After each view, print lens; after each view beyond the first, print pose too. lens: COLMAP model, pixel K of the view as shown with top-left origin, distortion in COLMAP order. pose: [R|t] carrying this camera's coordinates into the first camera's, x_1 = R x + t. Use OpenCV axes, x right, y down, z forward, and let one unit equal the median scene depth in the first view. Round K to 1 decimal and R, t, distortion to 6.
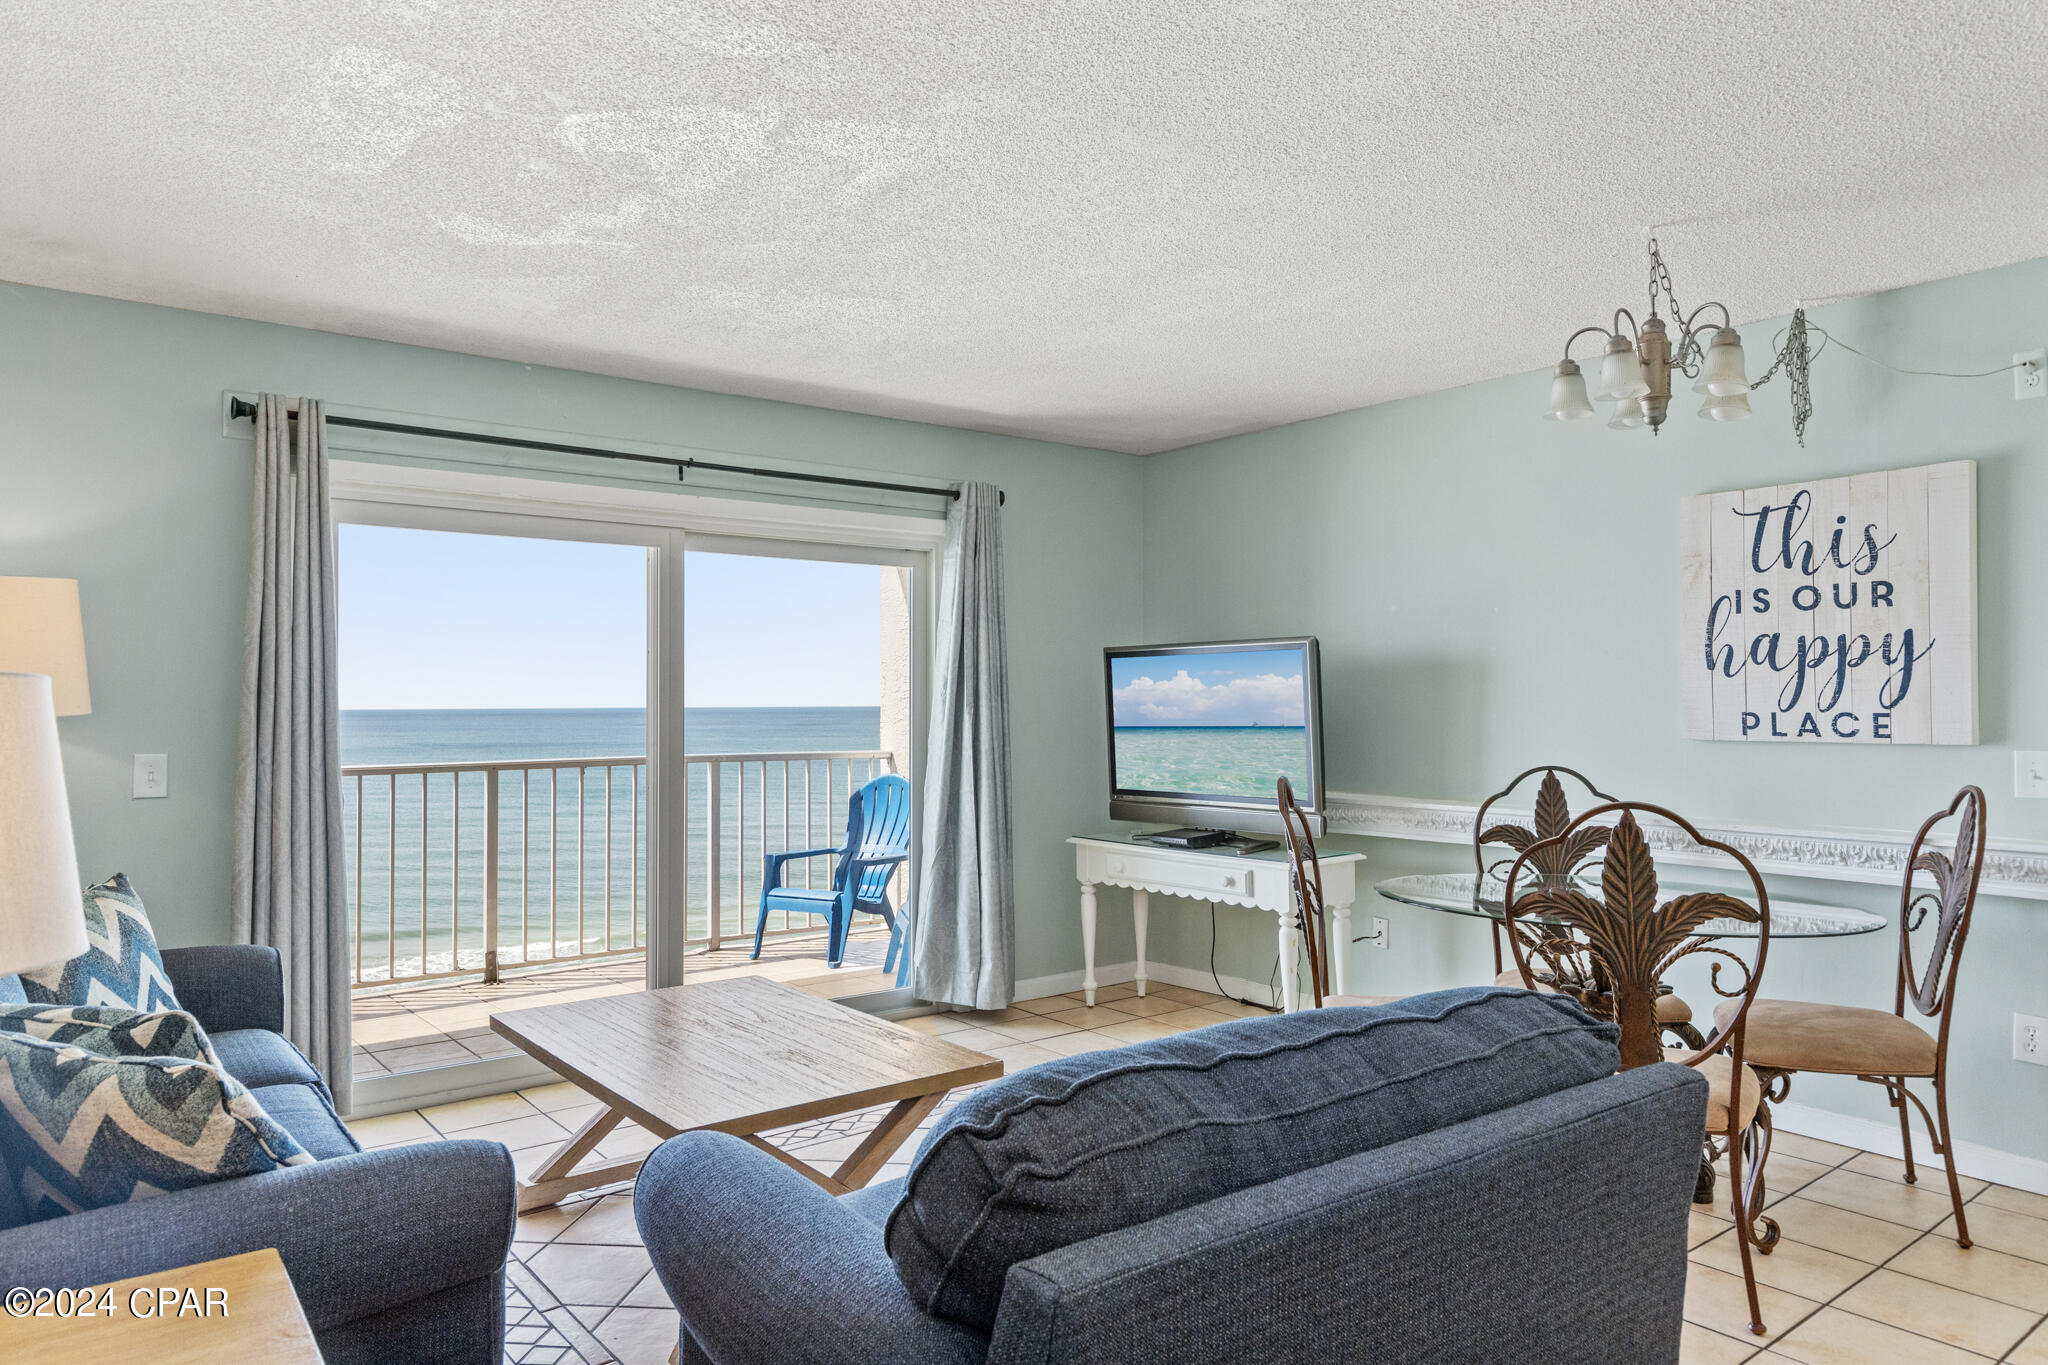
lens RADIAL K [[1306.2, 0, 1025.5], [0, 1306.2, 683.2], [0, 0, 1]] dist [0.001529, 0.000488]
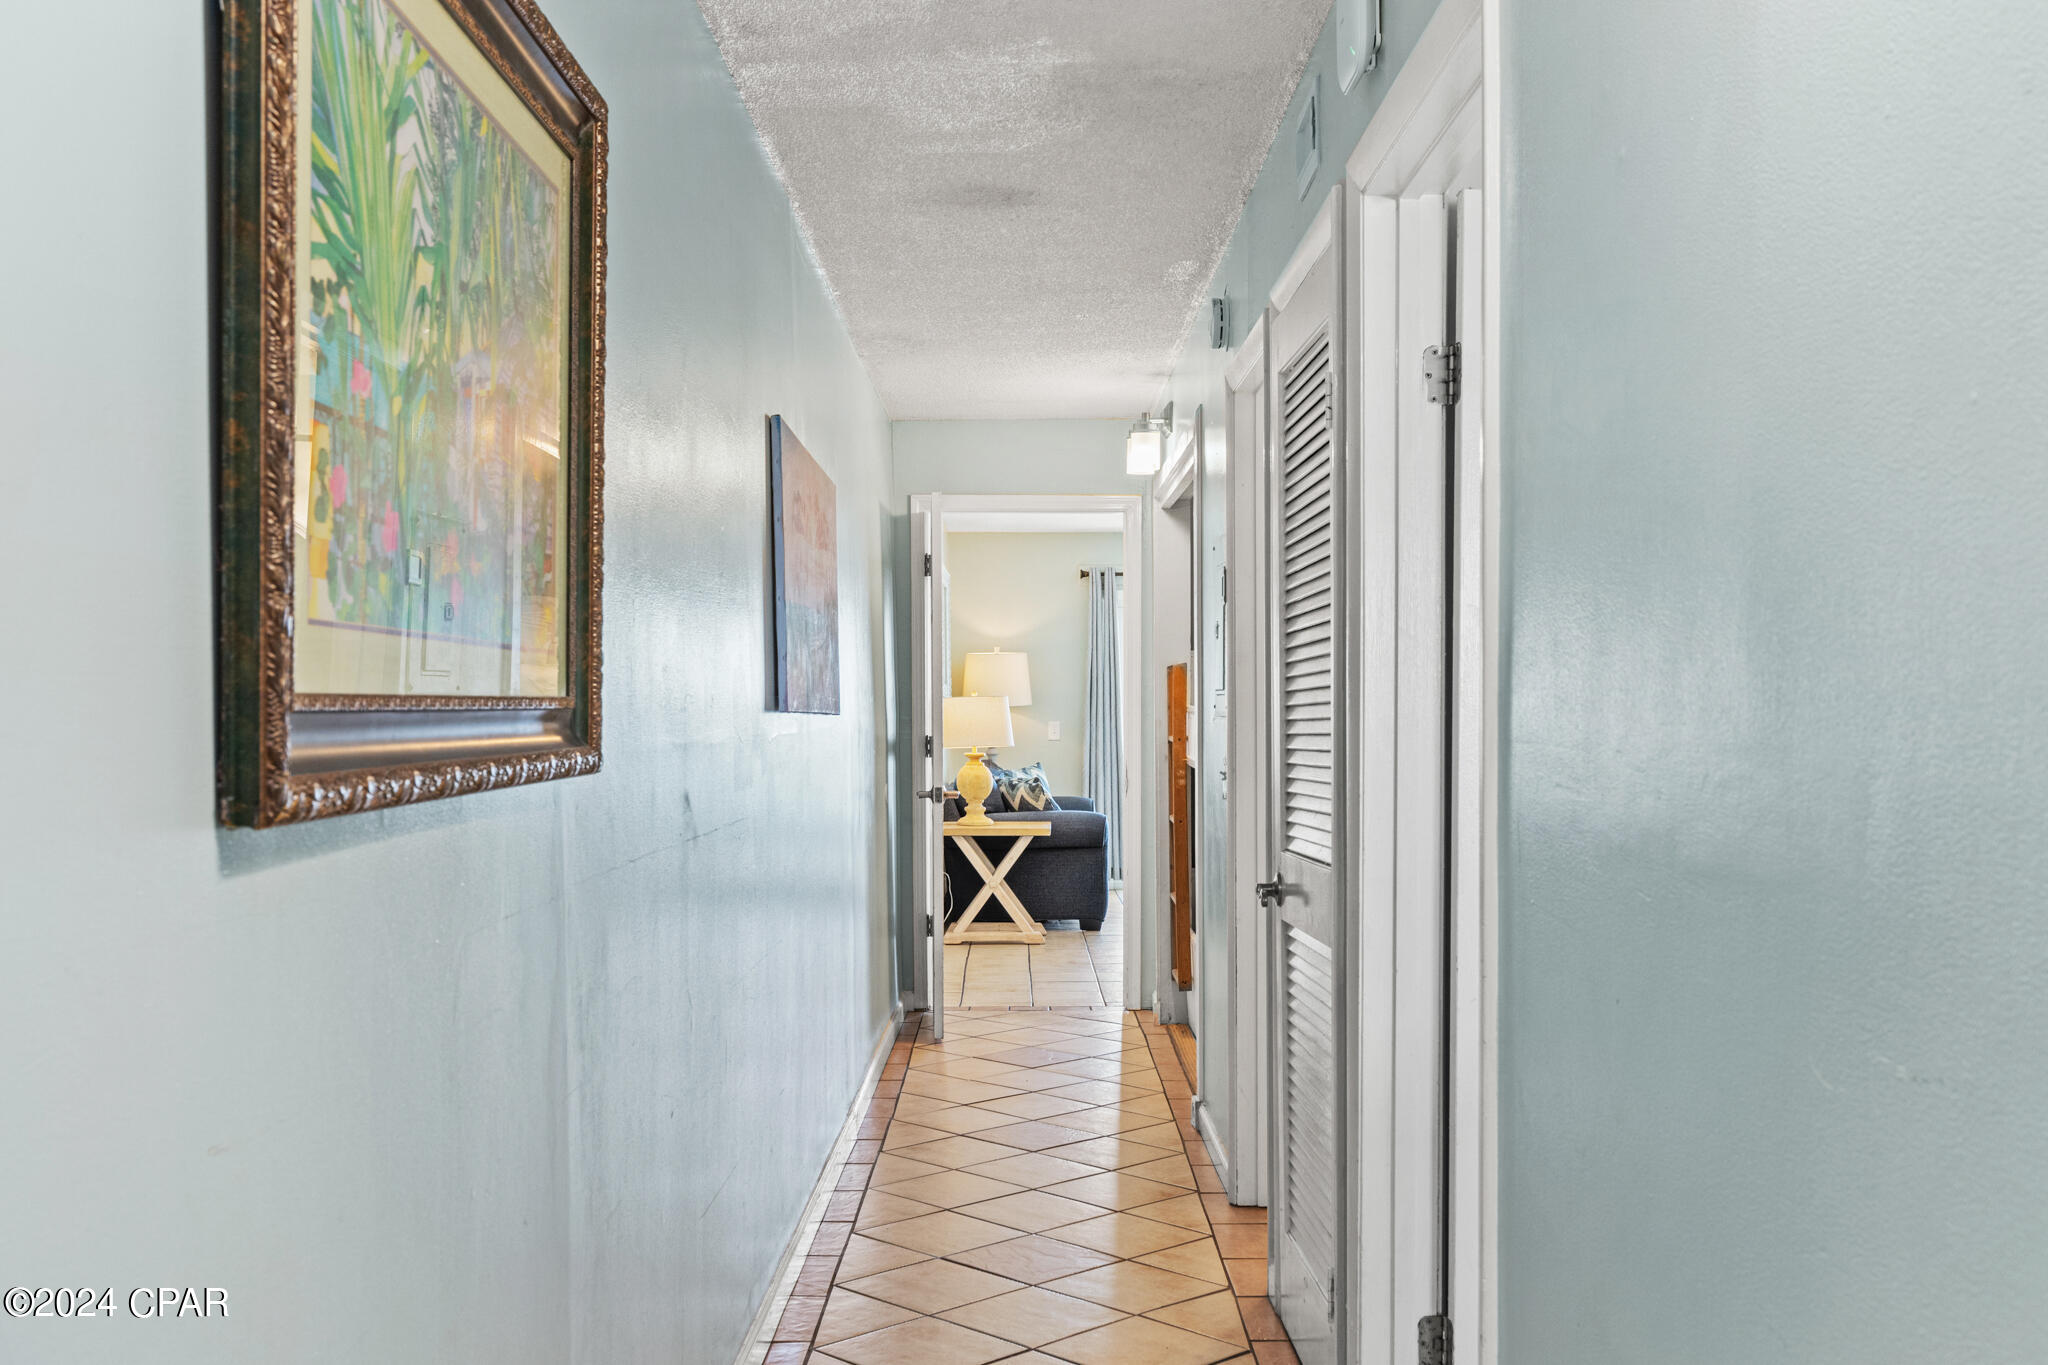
lens RADIAL K [[2086.9, 0, 1024.0], [0, 2086.9, 685.1], [0, 0, 1]] dist [-0.000023, 0.000000]
pose [[0.789382, -0.006003, -0.613872, 1.892557], [0.013459, 0.999881, 0.007529, -0.047295], [0.613754, -0.014205, 0.789369, -2.372318]]
